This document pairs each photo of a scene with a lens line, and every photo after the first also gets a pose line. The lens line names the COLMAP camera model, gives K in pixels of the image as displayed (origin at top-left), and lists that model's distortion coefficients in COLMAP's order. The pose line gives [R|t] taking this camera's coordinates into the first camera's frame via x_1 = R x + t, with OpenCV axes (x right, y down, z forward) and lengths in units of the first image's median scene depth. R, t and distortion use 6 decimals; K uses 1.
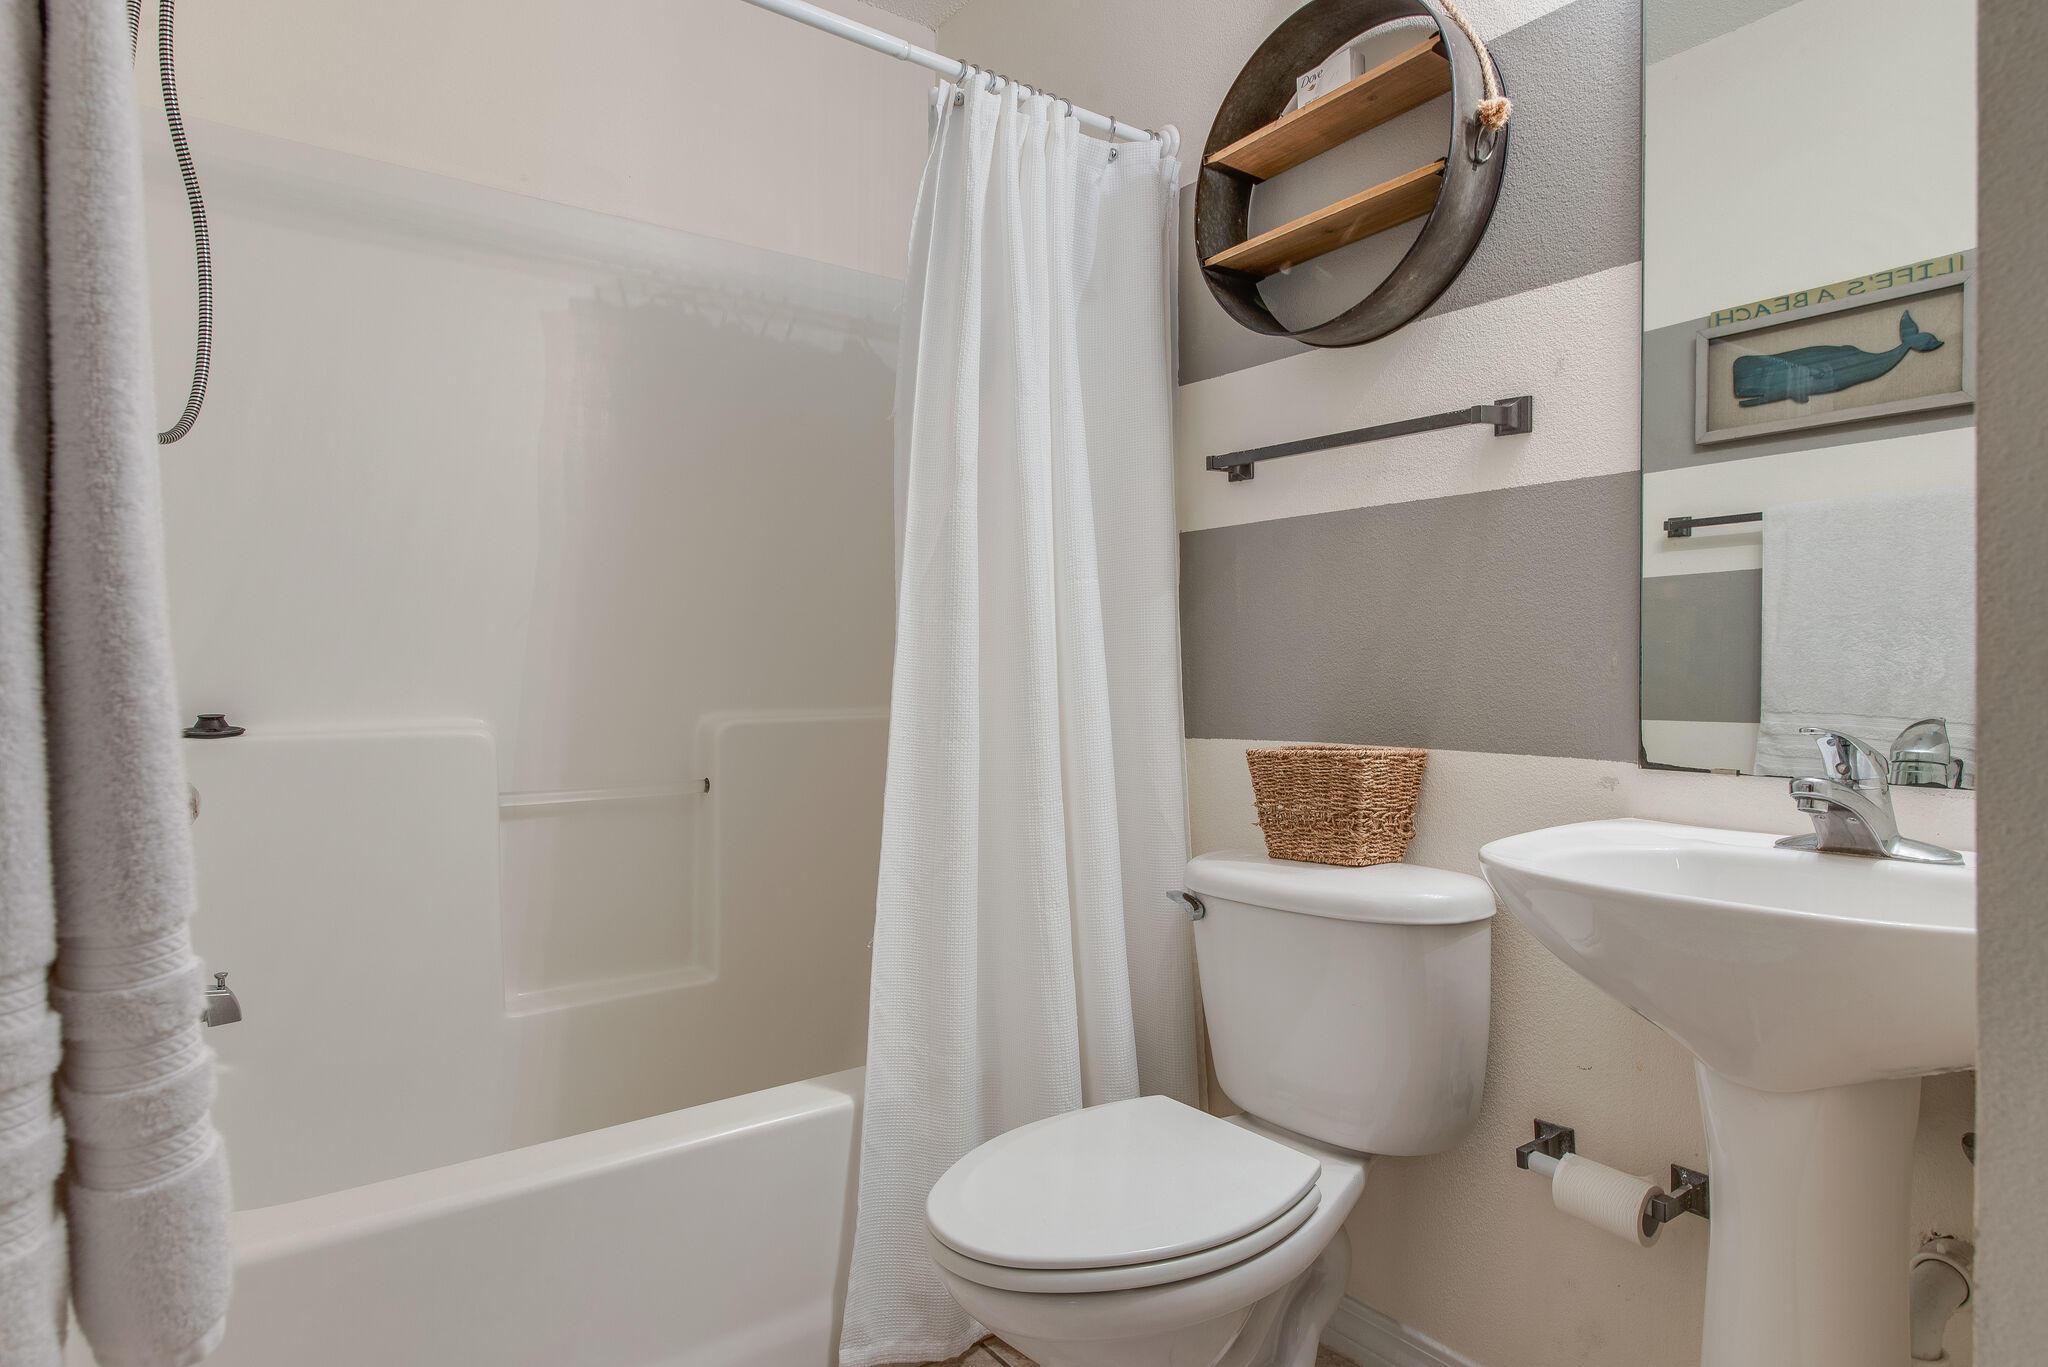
lens RADIAL K [[1149.7, 0, 1027.1], [0, 1149.7, 686.1], [0, 0, 1]] dist [-0.000417, -0.000027]
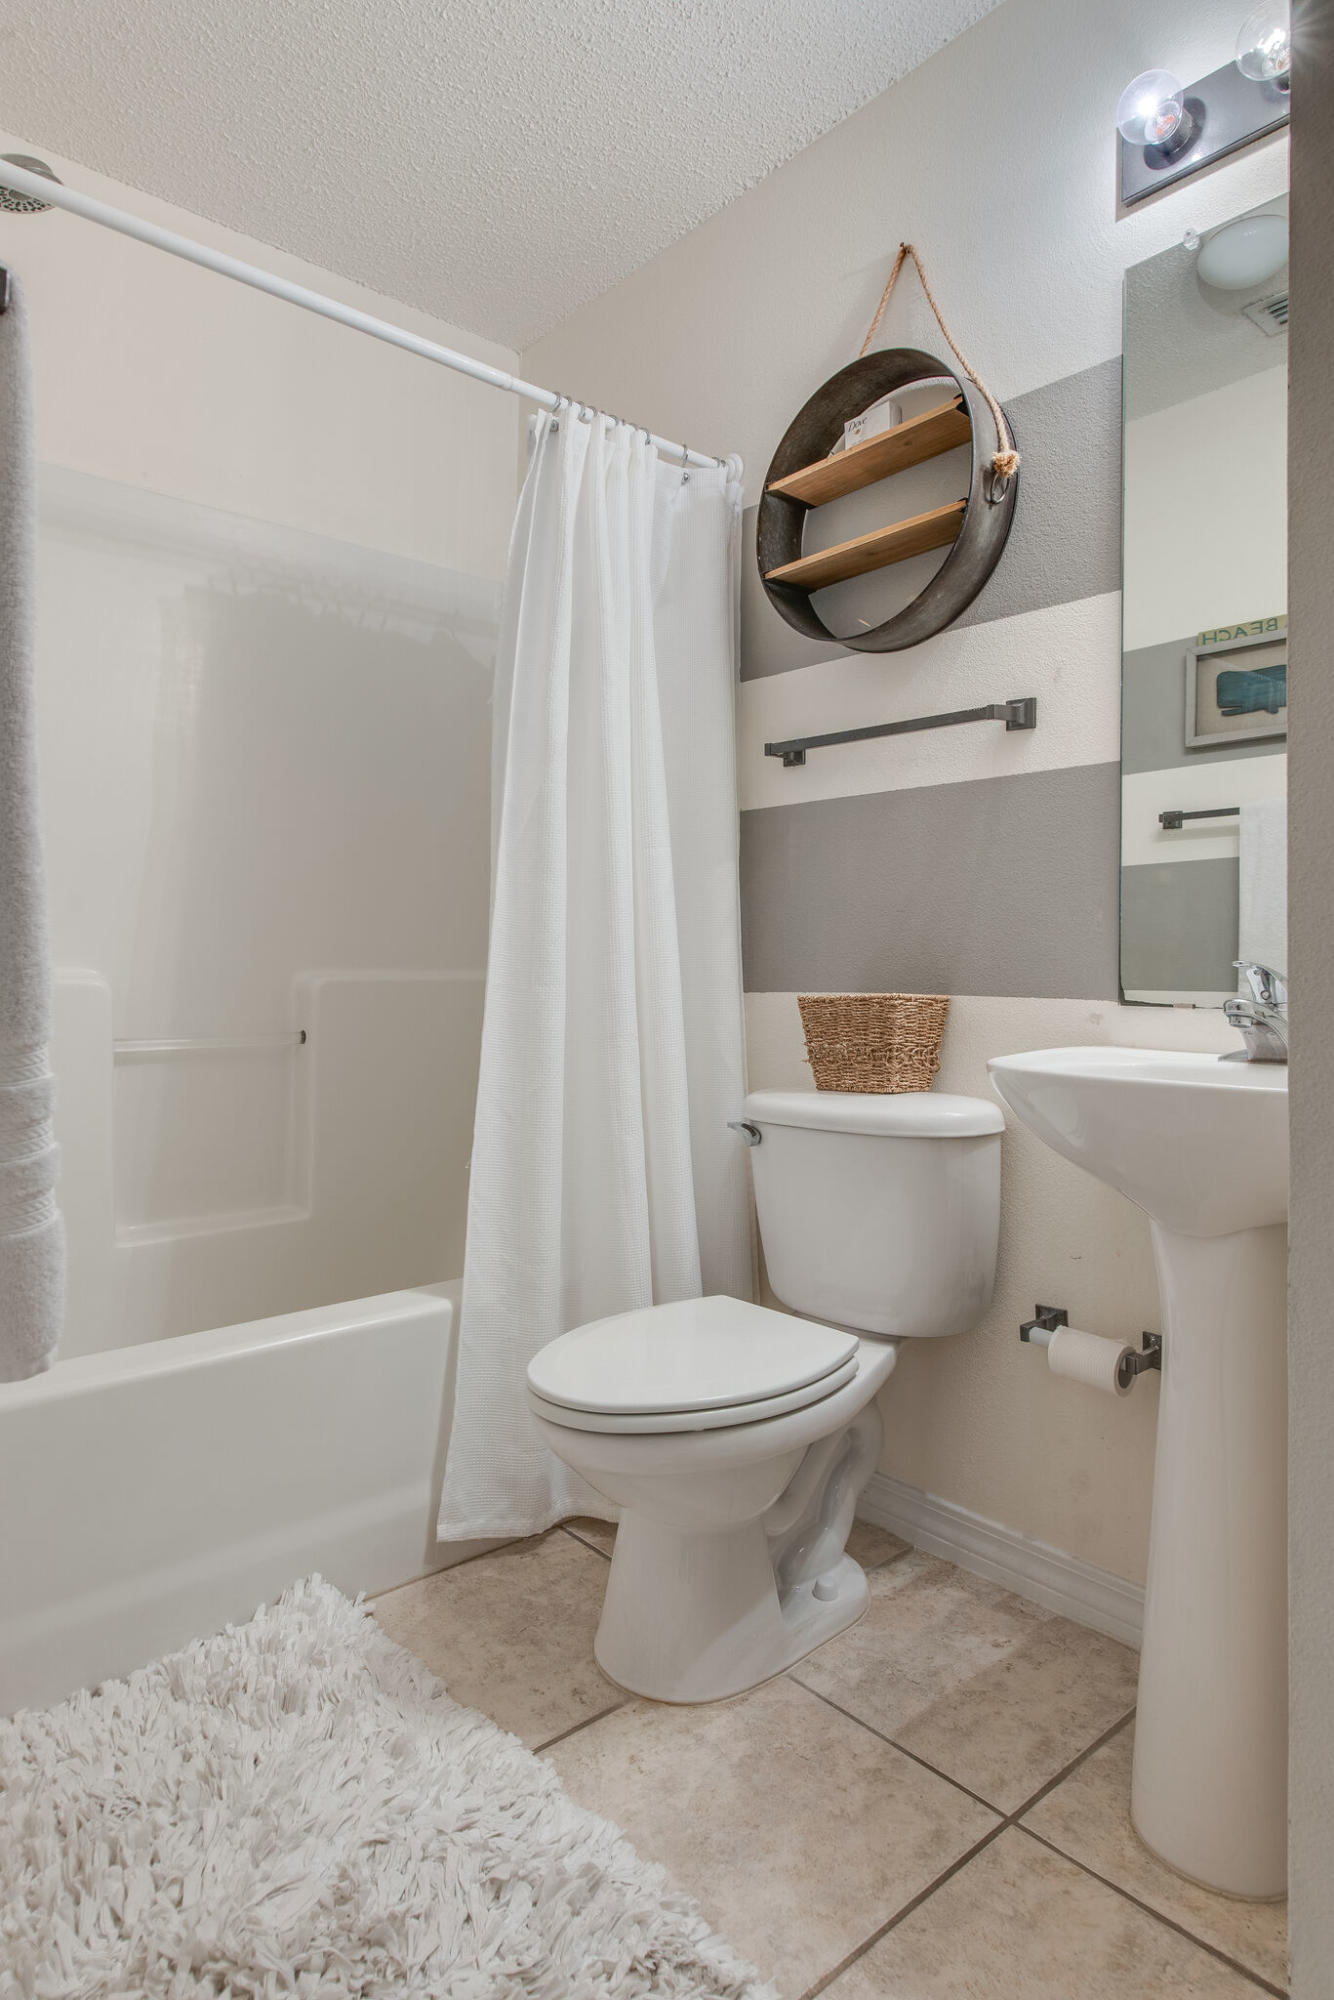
lens RADIAL K [[1122.8, 0, 665.3], [0, 1122.8, 959.2], [0, 0, 1]] dist [-0.000417, -0.000027]
pose [[0.996890, 0.010129, 0.078156, -0.031957], [-0.009052, 0.999859, -0.014118, 0.036350], [-0.078288, 0.013367, 0.996841, -0.120733]]
